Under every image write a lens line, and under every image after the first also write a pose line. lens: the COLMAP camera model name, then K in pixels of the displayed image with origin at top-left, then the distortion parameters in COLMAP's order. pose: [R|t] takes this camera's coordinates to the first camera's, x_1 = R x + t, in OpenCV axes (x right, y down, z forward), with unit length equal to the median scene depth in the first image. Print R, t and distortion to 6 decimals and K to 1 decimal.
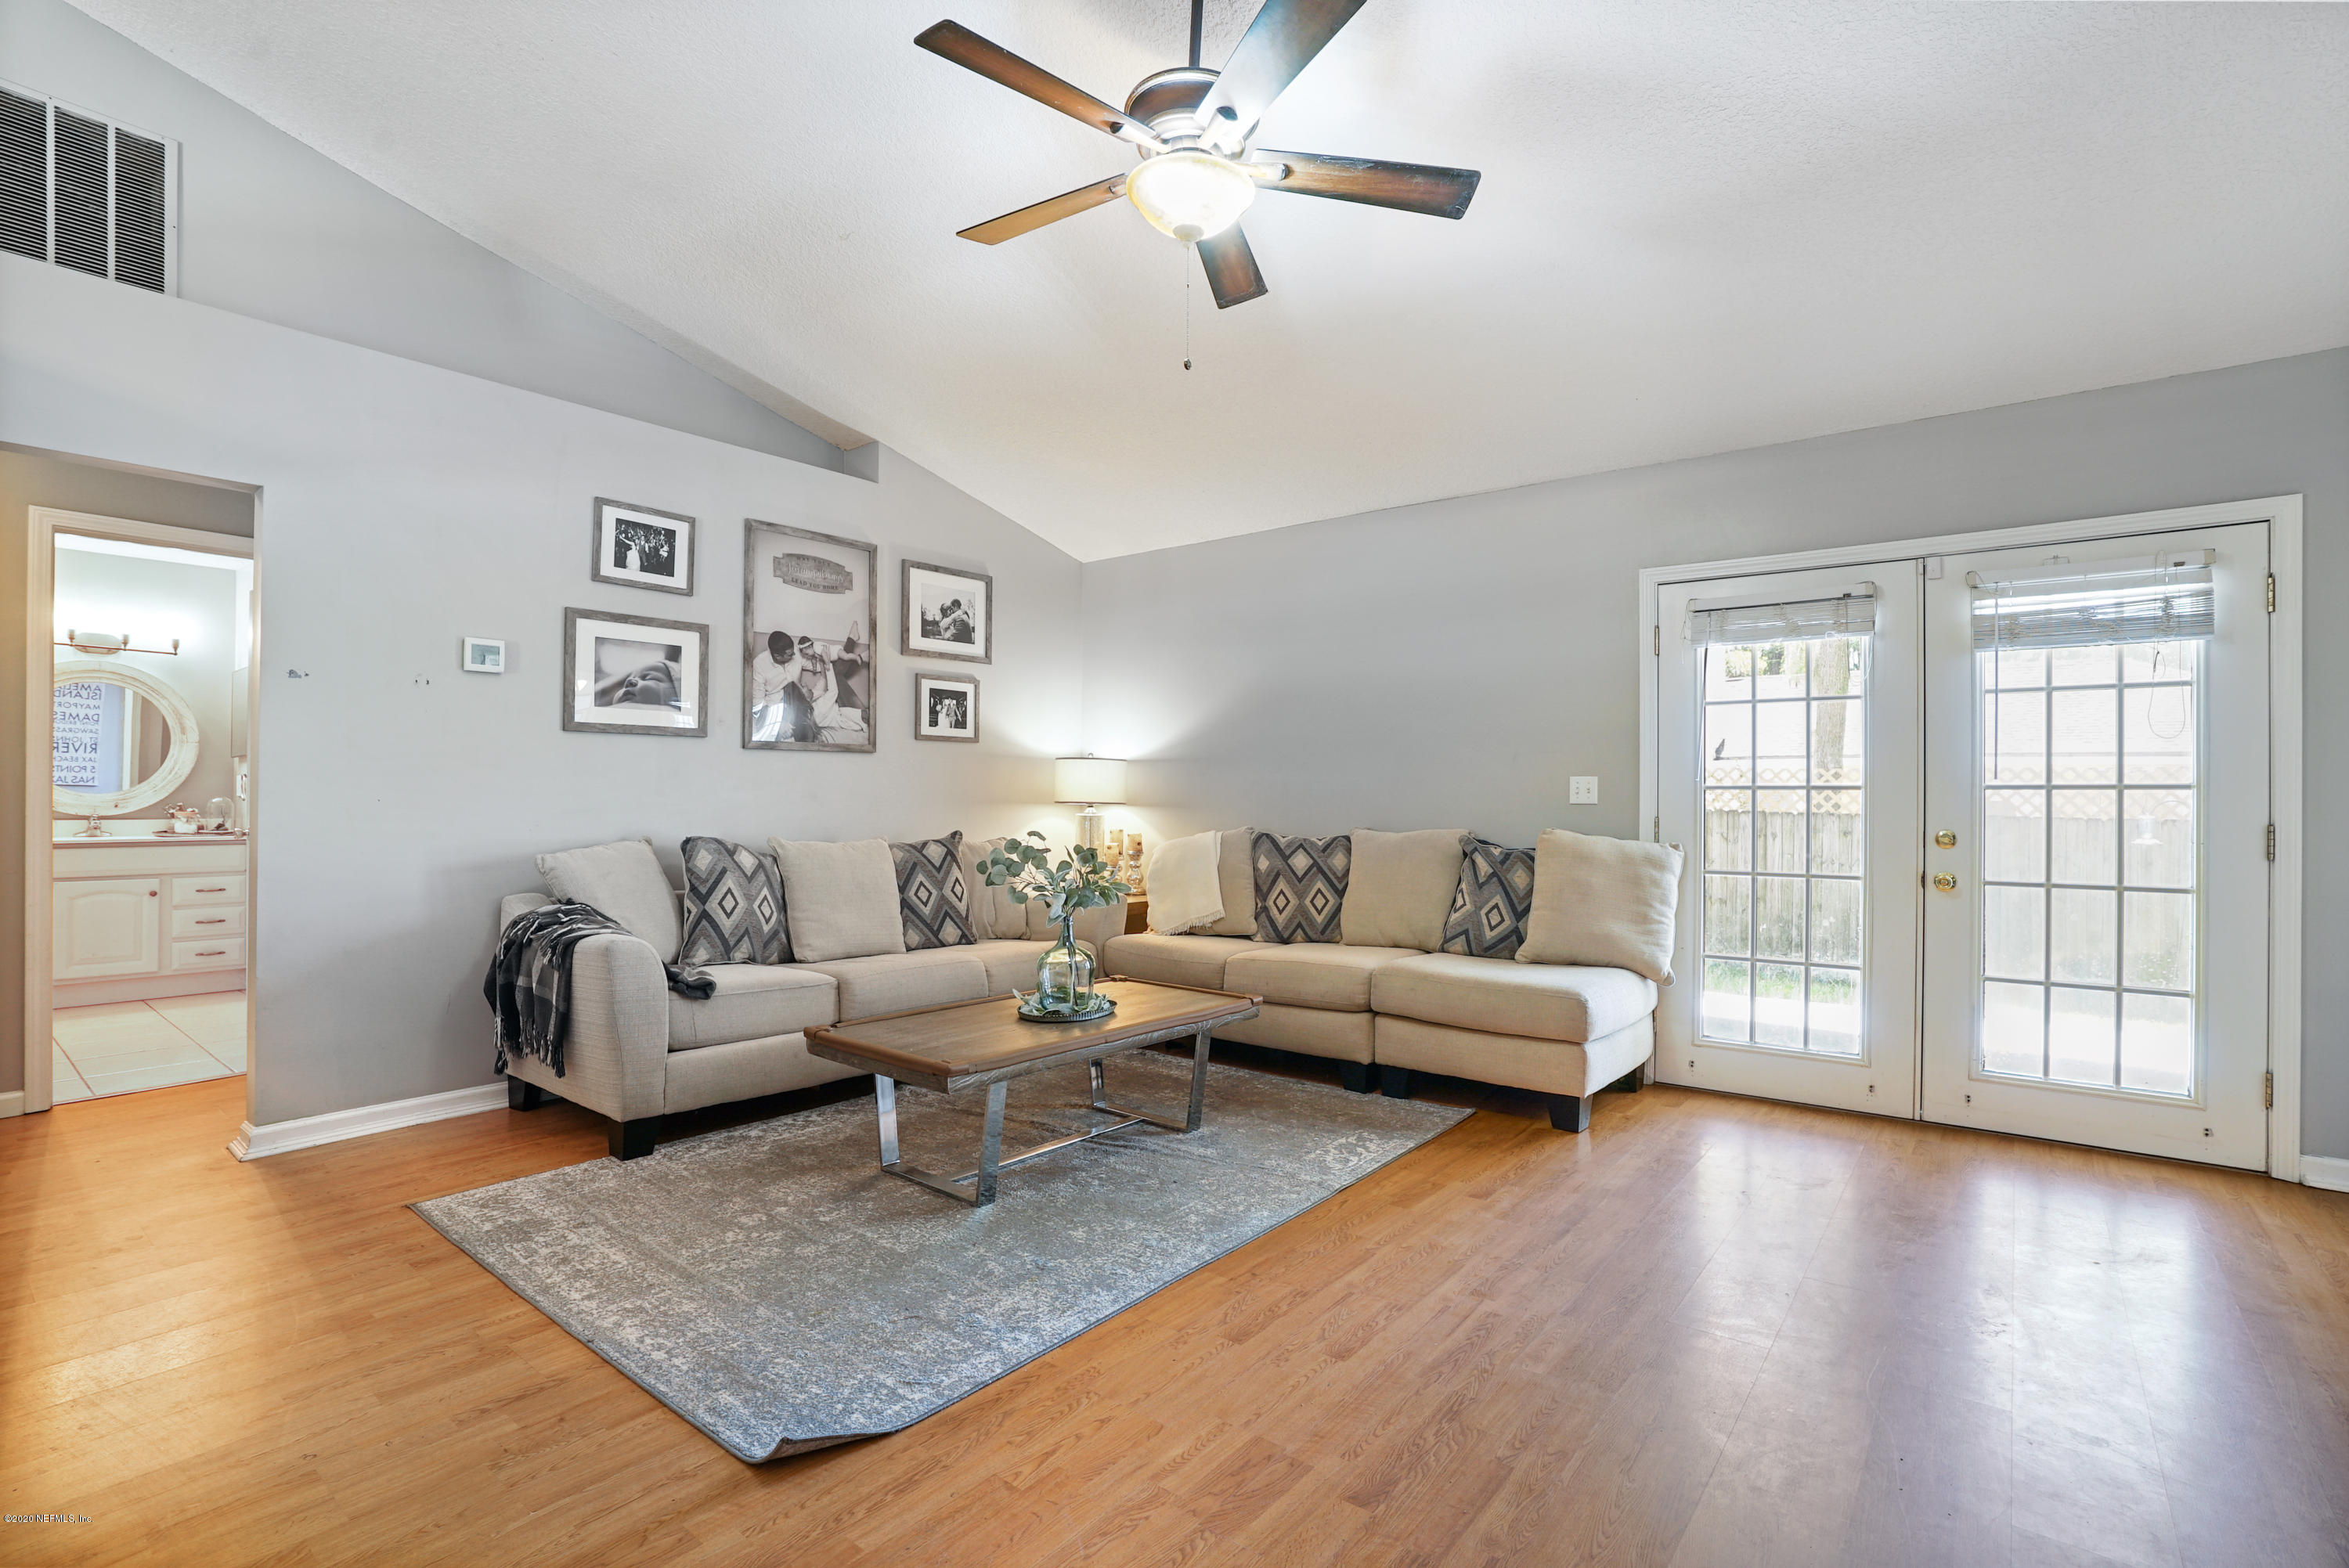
lens RADIAL K [[1091.9, 0, 1180.8], [0, 1091.9, 797.2], [0, 0, 1]] dist [-0.076508, 0.032408]
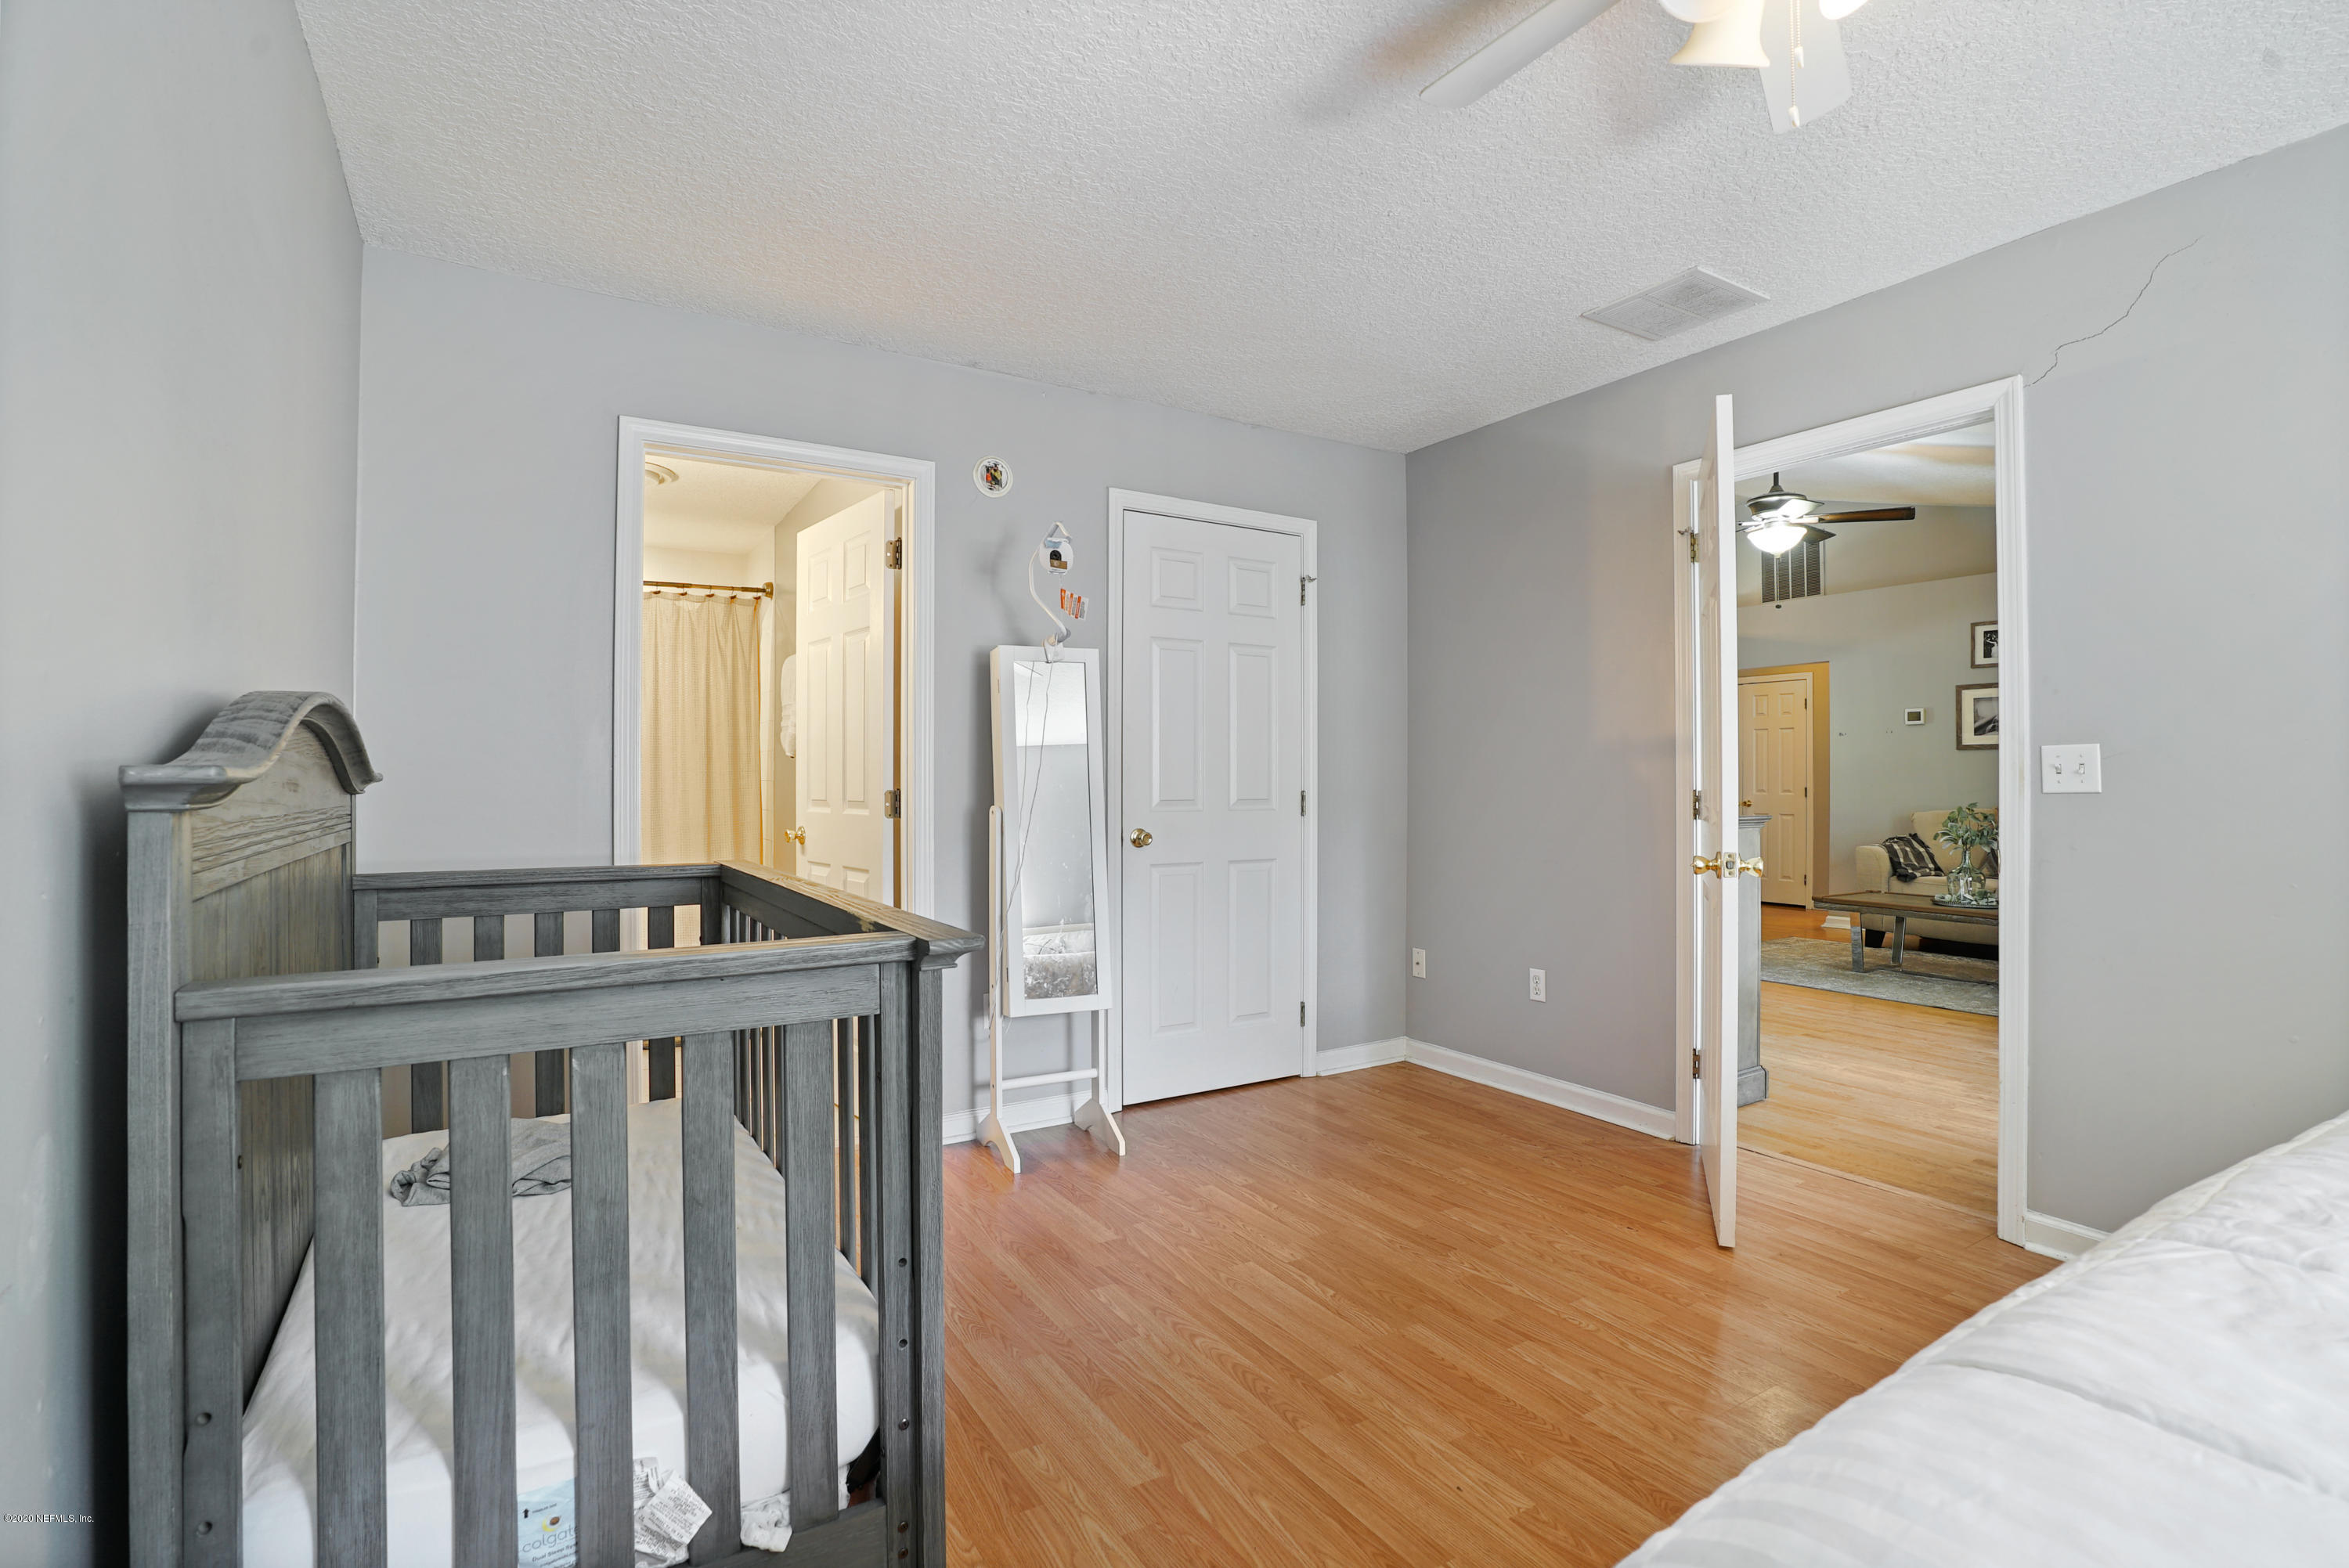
lens RADIAL K [[1090.9, 0, 1179.6], [0, 1090.9, 789.7], [0, 0, 1]] dist [-0.053245, 0.020216]
pose [[-0.340708, -0.001983, -0.940167, 1.543014], [0.002885, 0.999991, -0.003155, 0.010567], [0.940165, -0.003788, -0.340699, 0.304608]]
